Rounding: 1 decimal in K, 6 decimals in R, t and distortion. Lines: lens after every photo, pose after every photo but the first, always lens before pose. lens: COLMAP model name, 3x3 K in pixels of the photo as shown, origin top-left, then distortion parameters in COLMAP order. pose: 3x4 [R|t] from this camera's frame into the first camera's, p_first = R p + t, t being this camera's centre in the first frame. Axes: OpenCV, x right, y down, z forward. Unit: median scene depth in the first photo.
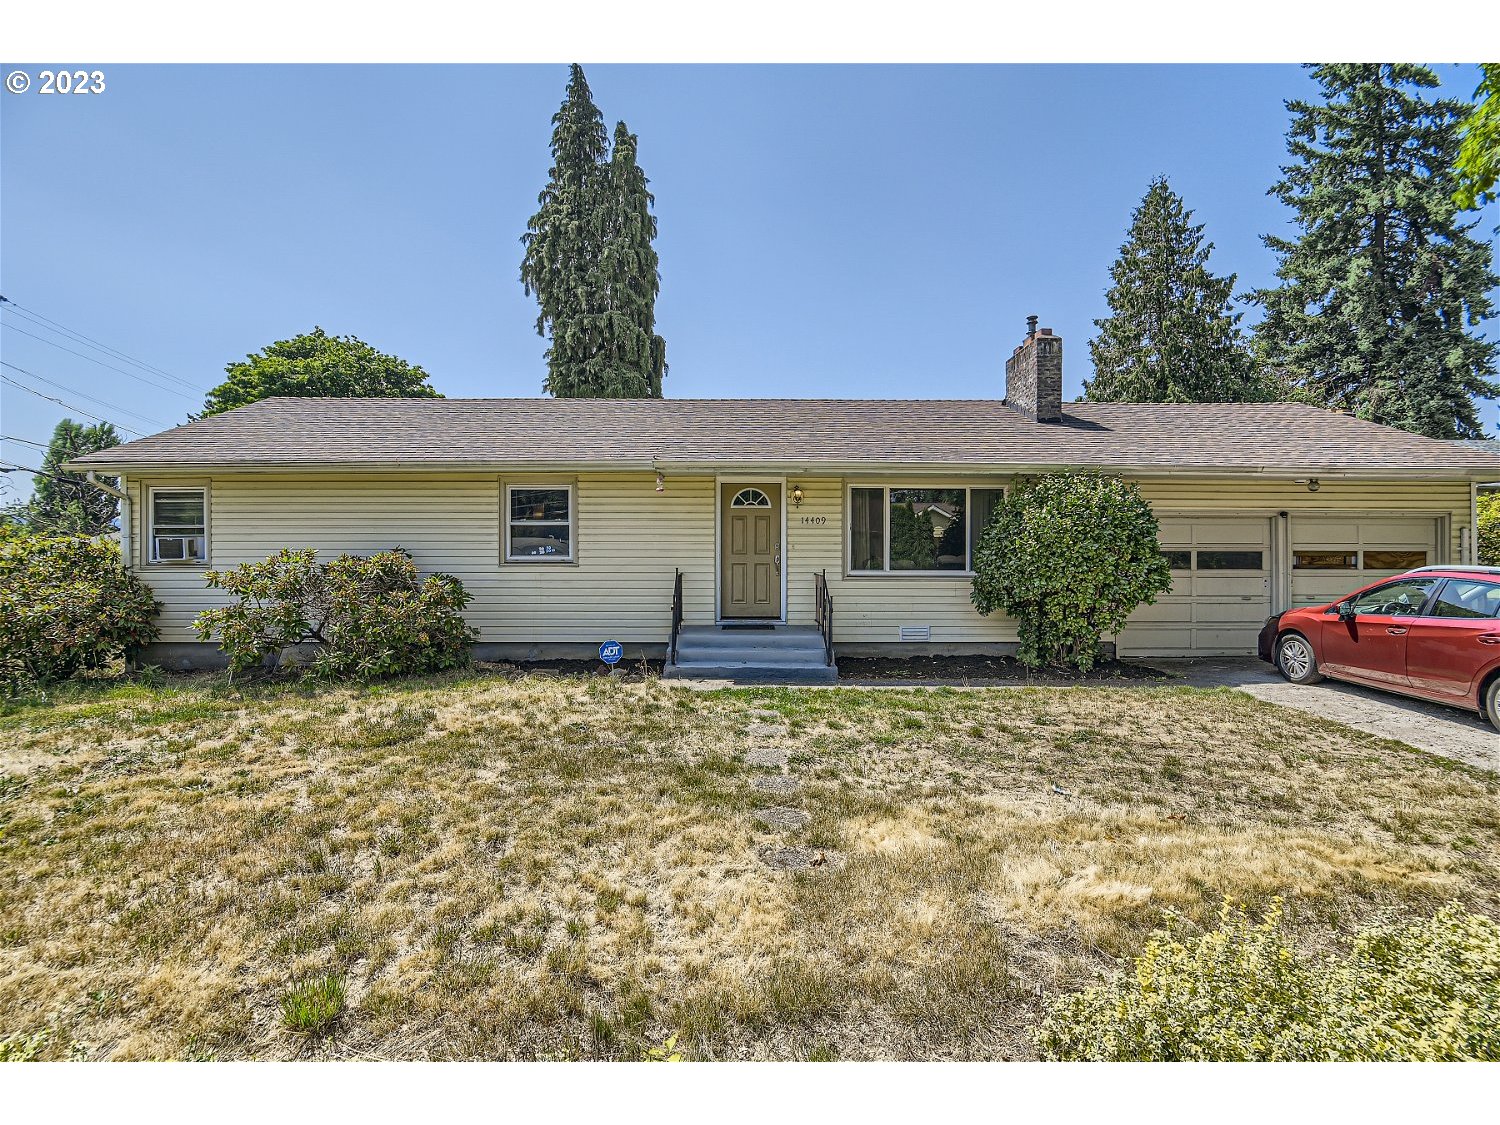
lens RADIAL K [[739.2, 0, 750.0], [0, 739.2, 562.5], [0, 0, 1]] dist [-0.021424, 0.001098]
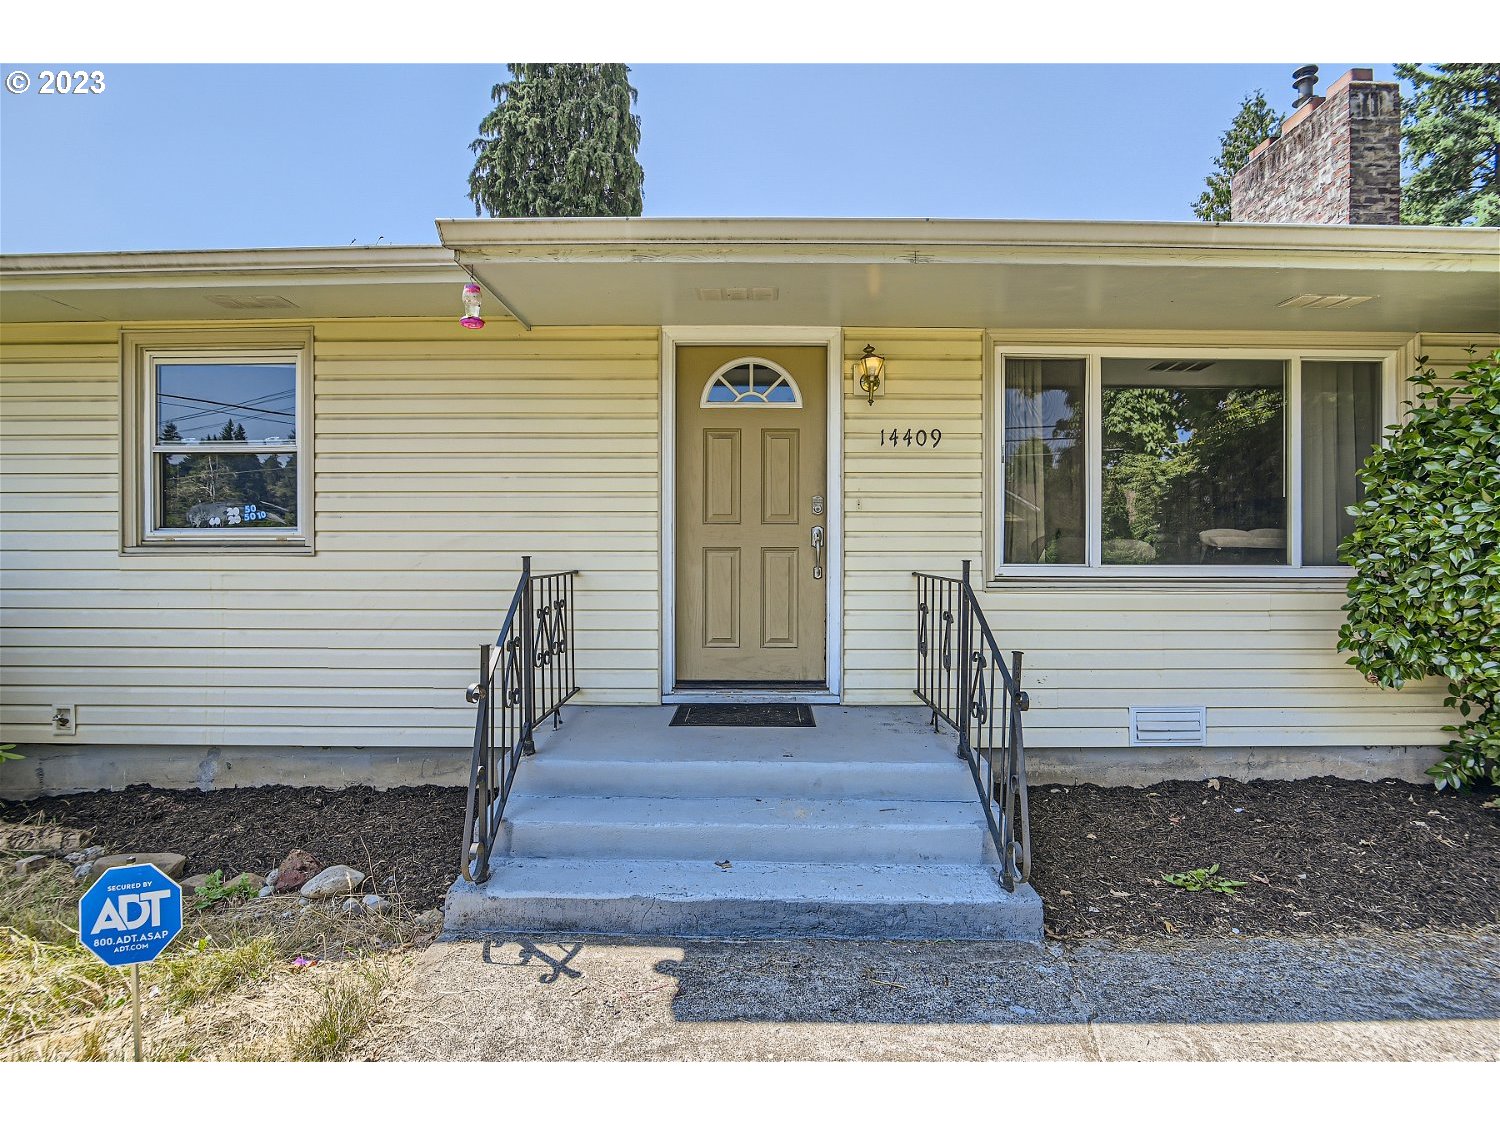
lens RADIAL K [[739.2, 0, 750.0], [0, 739.2, 562.5], [0, 0, 1]] dist [-0.021424, 0.001098]
pose [[0.999841, 0.000022, -0.017815, 0.007688], [0.000061, 0.999989, 0.004687, 0.007582], [0.017815, -0.004688, 0.999830, 0.602832]]
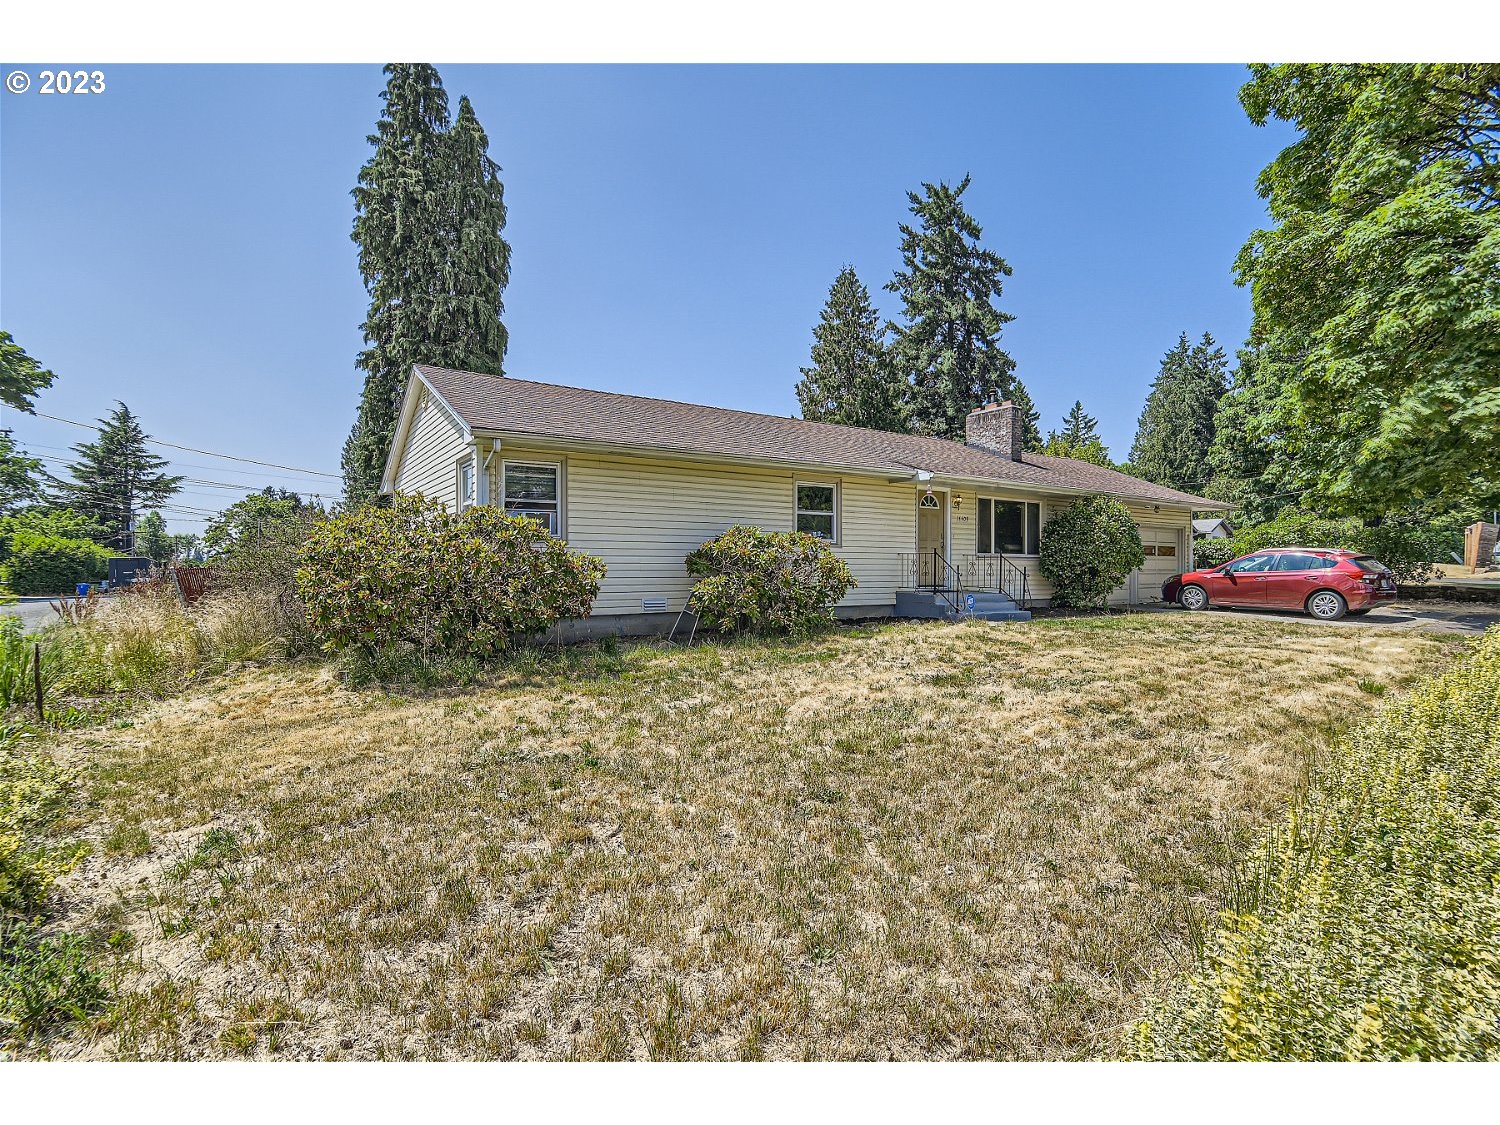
lens RADIAL K [[723.9, 0, 751.5], [0, 723.9, 579.9], [0, 0, 1]] dist [-0.016661, 0.000163]
pose [[0.842408, -0.009145, 0.538762, -1.041117], [0.000110, 0.999859, 0.016799, 0.040470], [-0.538840, -0.014092, 0.842290, 0.009825]]
